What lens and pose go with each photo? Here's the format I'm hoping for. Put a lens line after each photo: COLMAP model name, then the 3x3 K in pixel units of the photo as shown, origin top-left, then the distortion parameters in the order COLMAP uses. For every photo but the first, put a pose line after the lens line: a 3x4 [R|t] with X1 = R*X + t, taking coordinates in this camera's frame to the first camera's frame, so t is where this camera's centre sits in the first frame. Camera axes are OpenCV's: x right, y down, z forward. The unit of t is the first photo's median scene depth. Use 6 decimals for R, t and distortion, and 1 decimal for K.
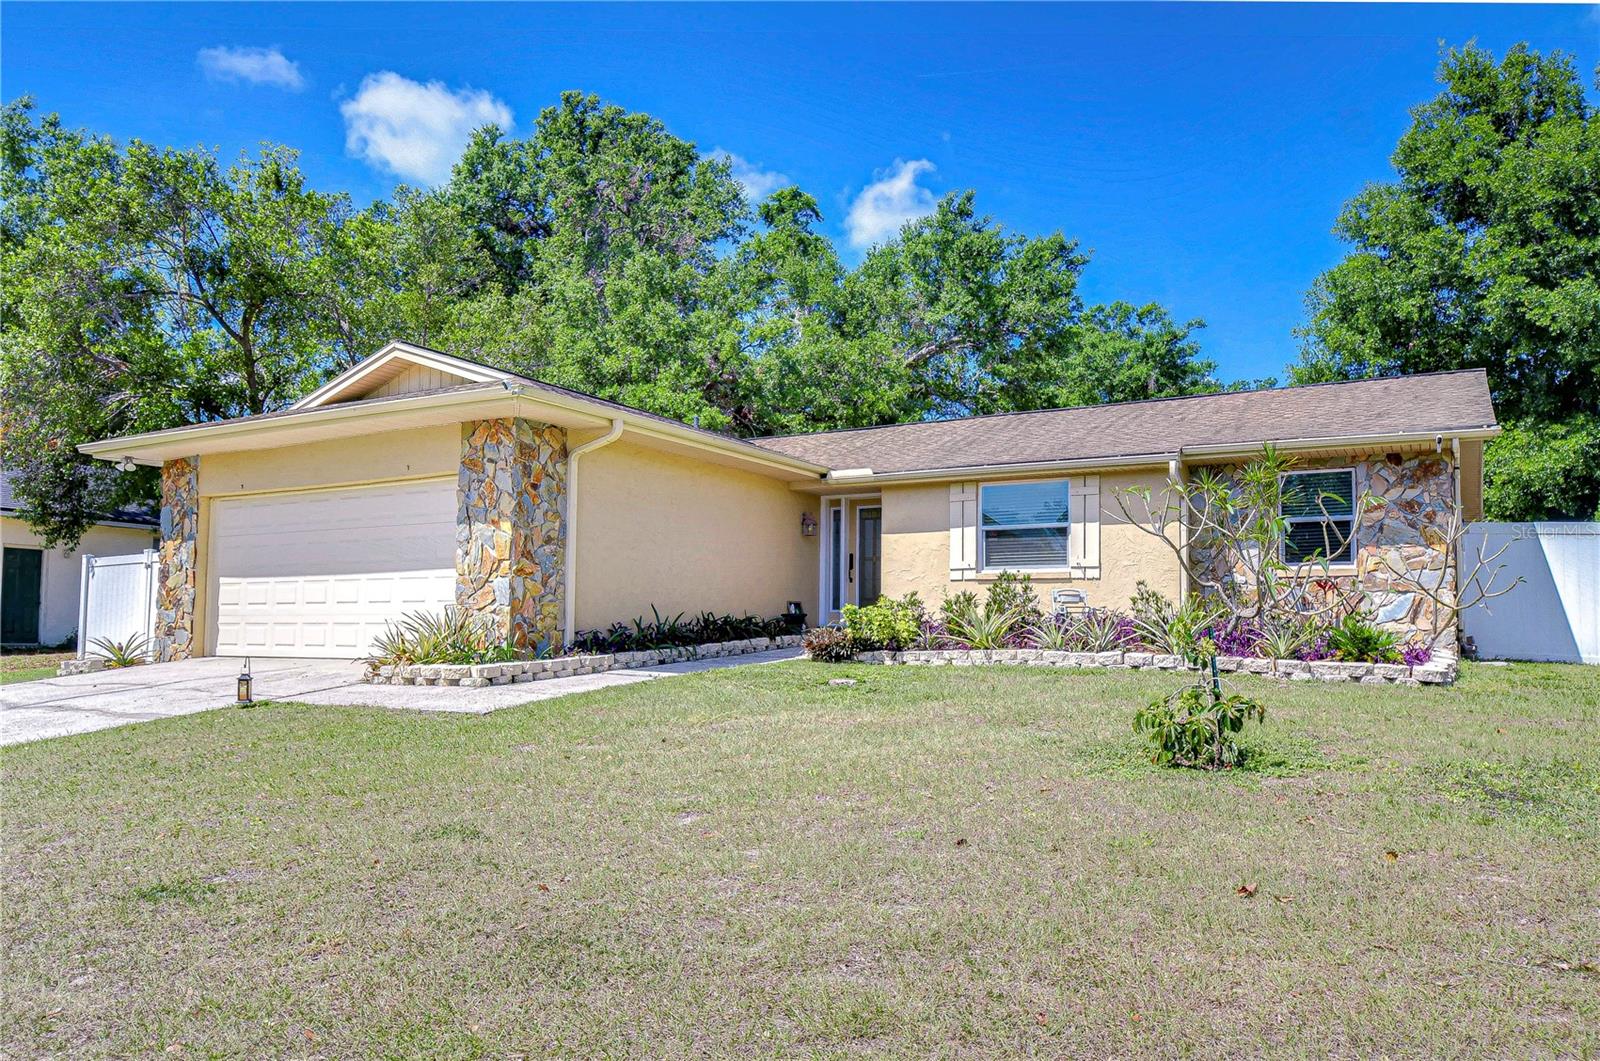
lens RADIAL K [[1112.9, 0, 800.0], [0, 1112.9, 530.5], [0, 0, 1]] dist [-0.001895, -0.000855]
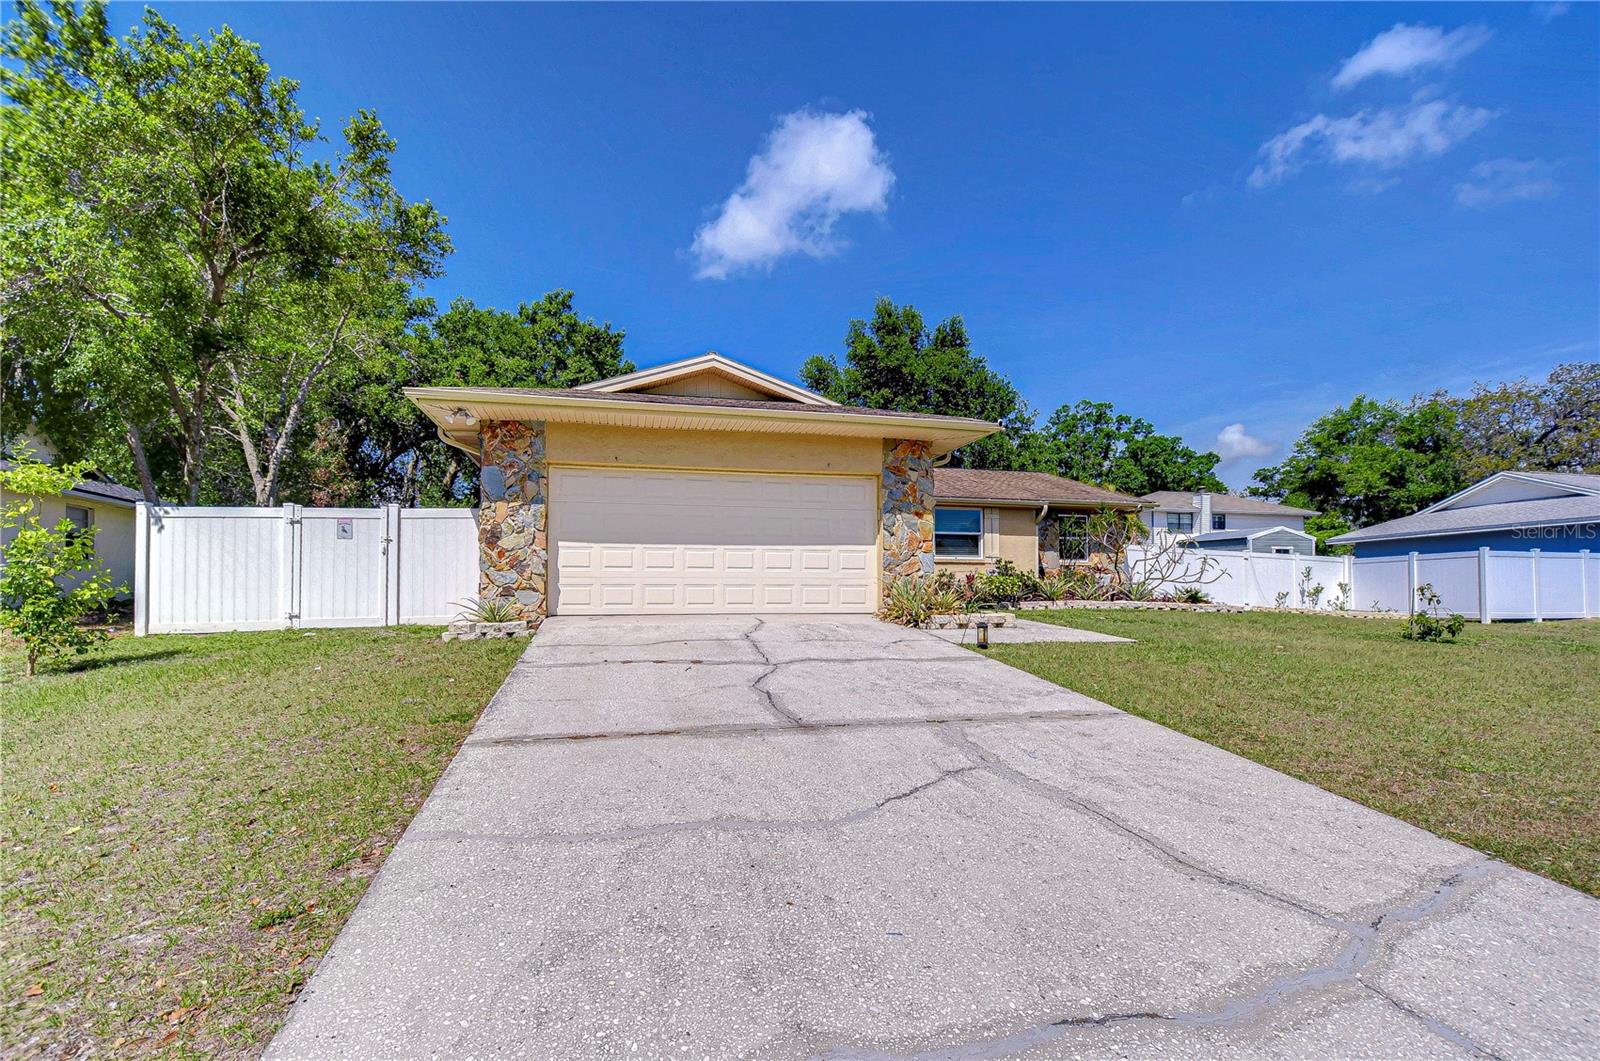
lens RADIAL K [[704.5, 0, 778.9], [0, 704.5, 566.0], [0, 0, 1]] dist [0.001165, -0.000222]
pose [[0.737721, 0.023309, 0.674704, -0.816130], [-0.056428, 0.998036, 0.027219, 0.035794], [-0.672744, -0.058153, 0.737587, 0.368025]]
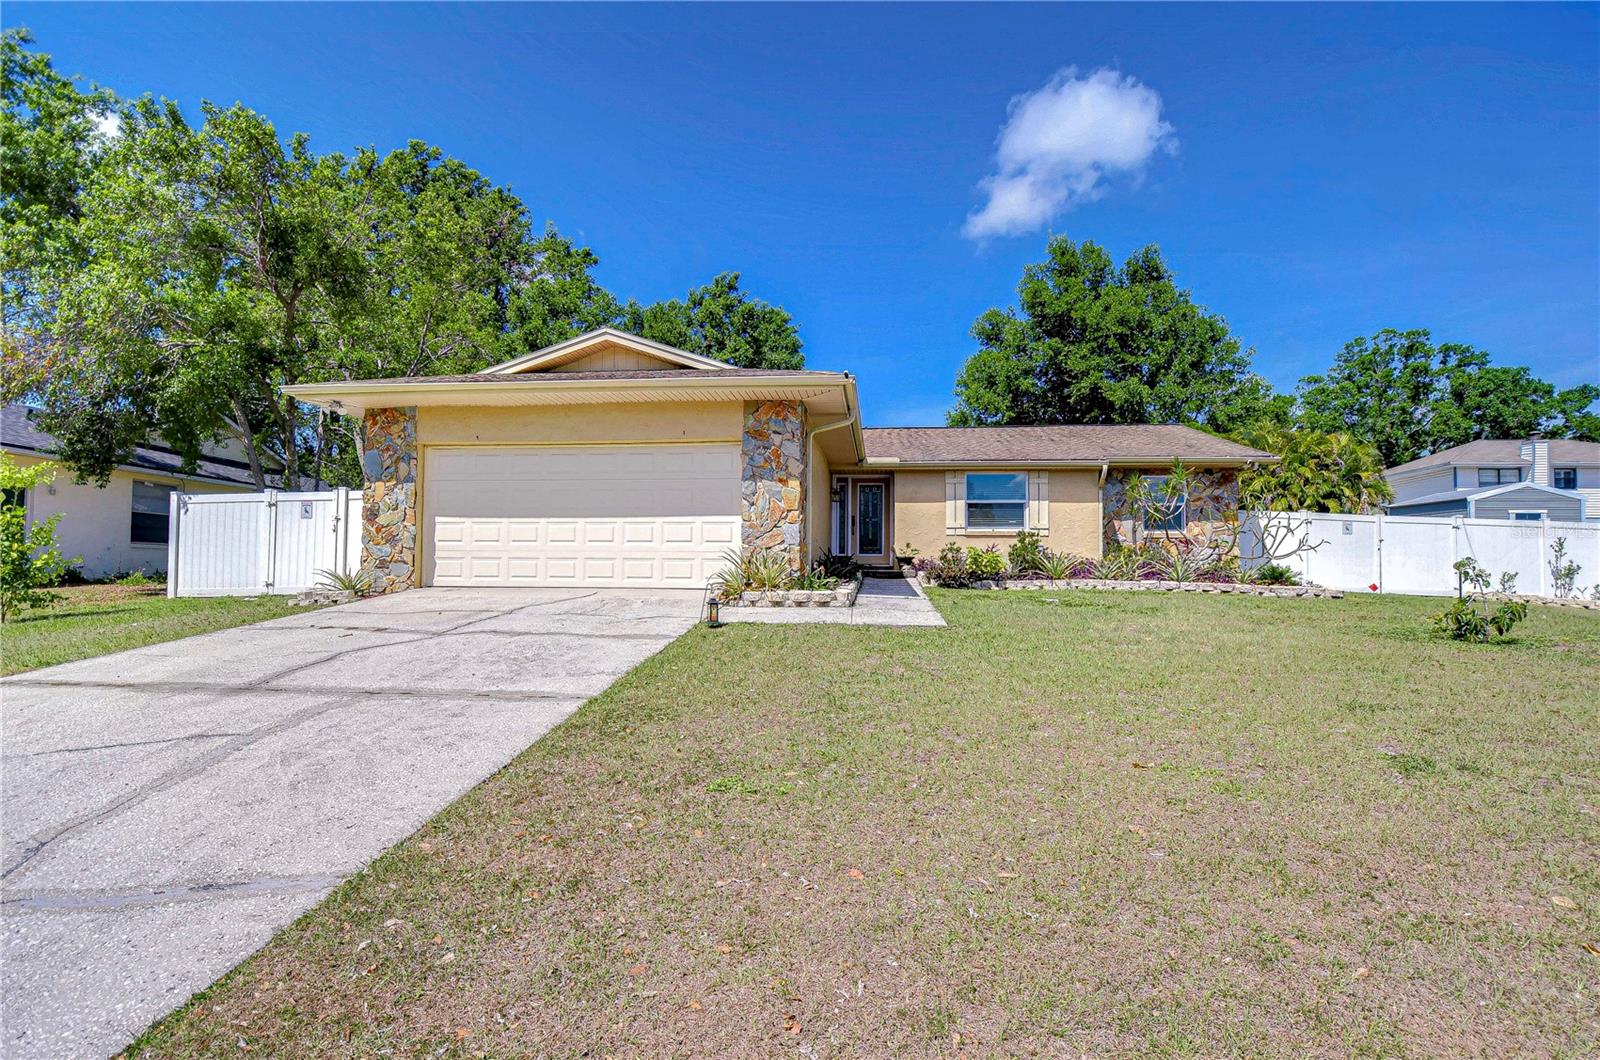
lens RADIAL K [[743.6, 0, 800.0], [0, 743.6, 530.0], [0, 0, 1]] dist [0.013598, -0.027608]
pose [[0.916883, 0.026535, 0.398273, -0.482899], [-0.039436, 0.998928, 0.024234, 0.022529], [-0.397203, -0.037926, 0.916947, 0.162975]]
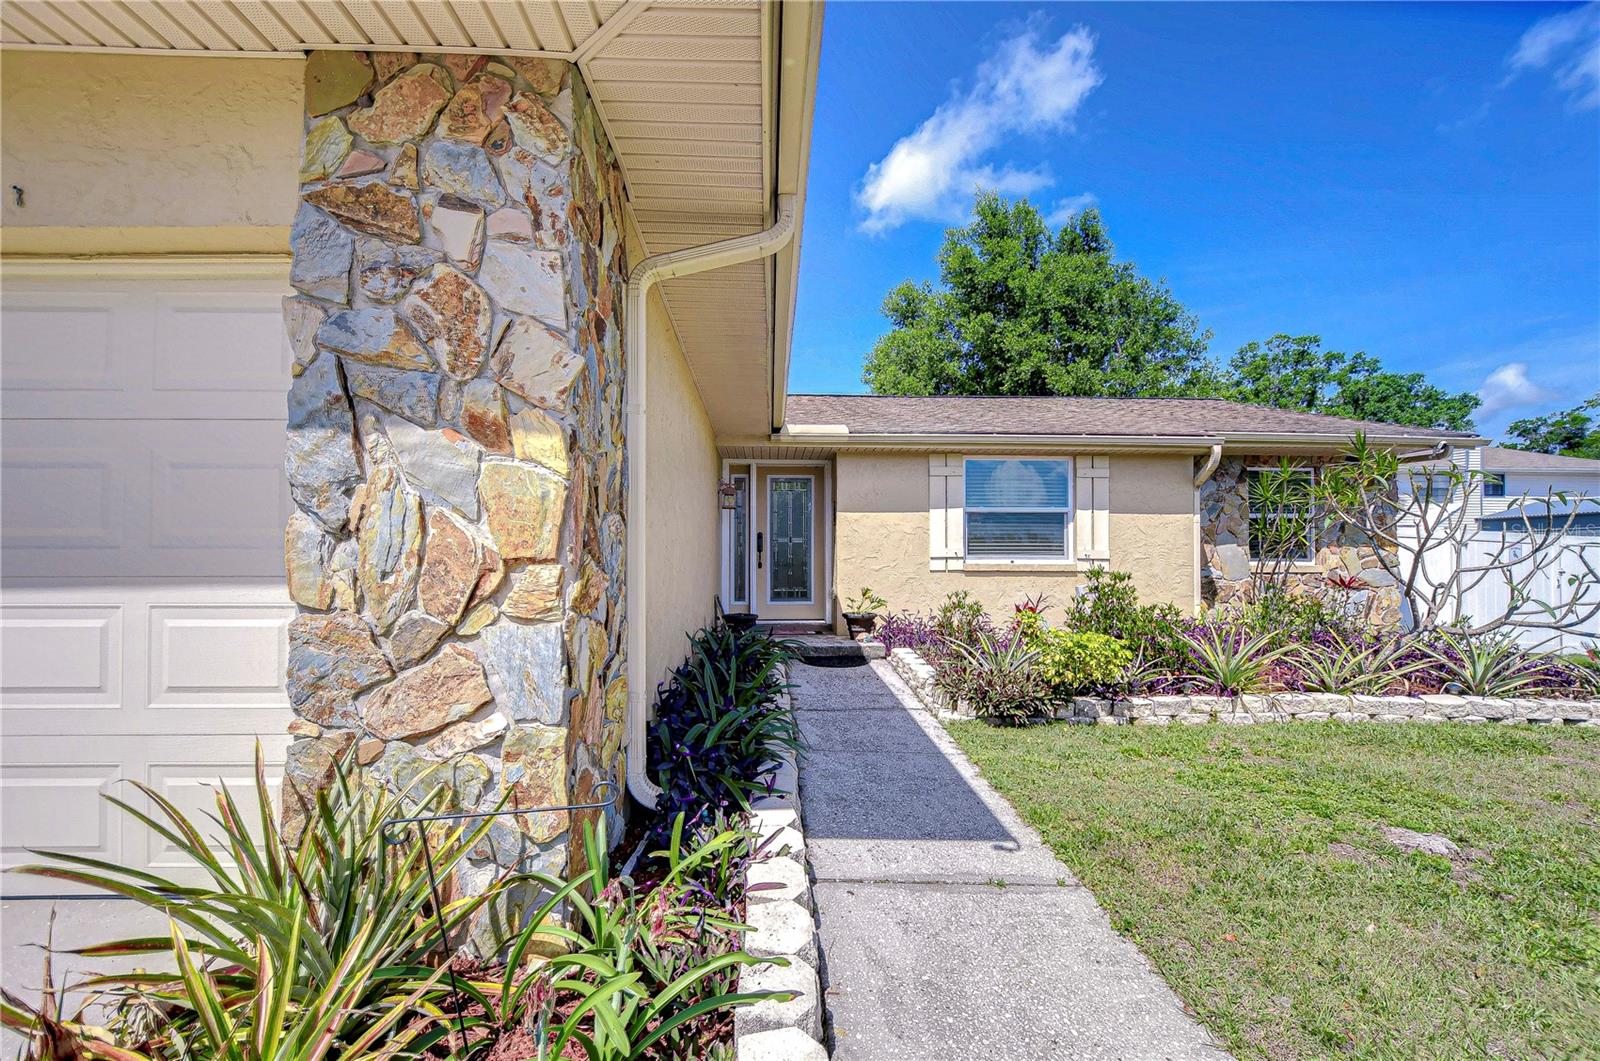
lens RADIAL K [[707.2, 0, 795.2], [0, 707.2, 555.3], [0, 0, 1]] dist [-0.002193, -0.000372]
pose [[0.849879, 0.009296, 0.526896, -0.243642], [-0.044045, 0.997599, 0.053444, 0.009995], [-0.525134, -0.068628, 0.848248, 0.652950]]
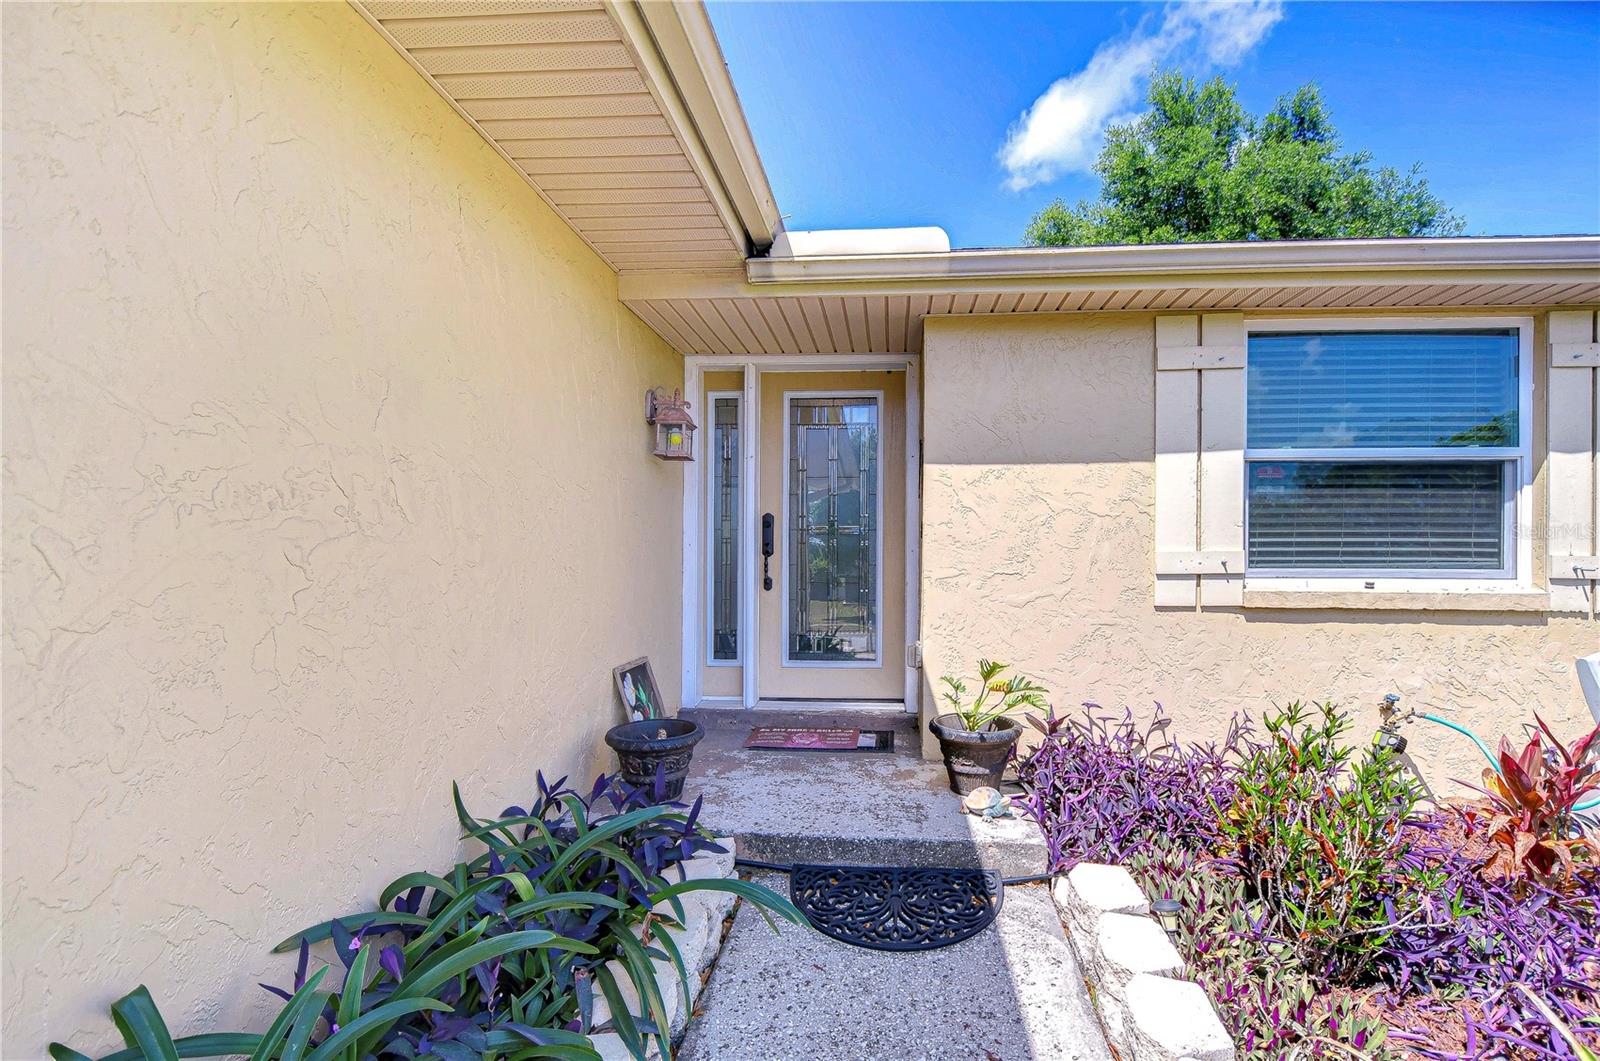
lens RADIAL K [[735.7, 0, 853.9], [0, 735.7, 556.5], [0, 0, 1]] dist [-0.001100, -0.000376]
pose [[0.898931, -0.000534, 0.438089, -0.045373], [-0.038434, 0.996047, 0.080078, 0.016370], [-0.436400, -0.088822, 0.895358, 0.906454]]
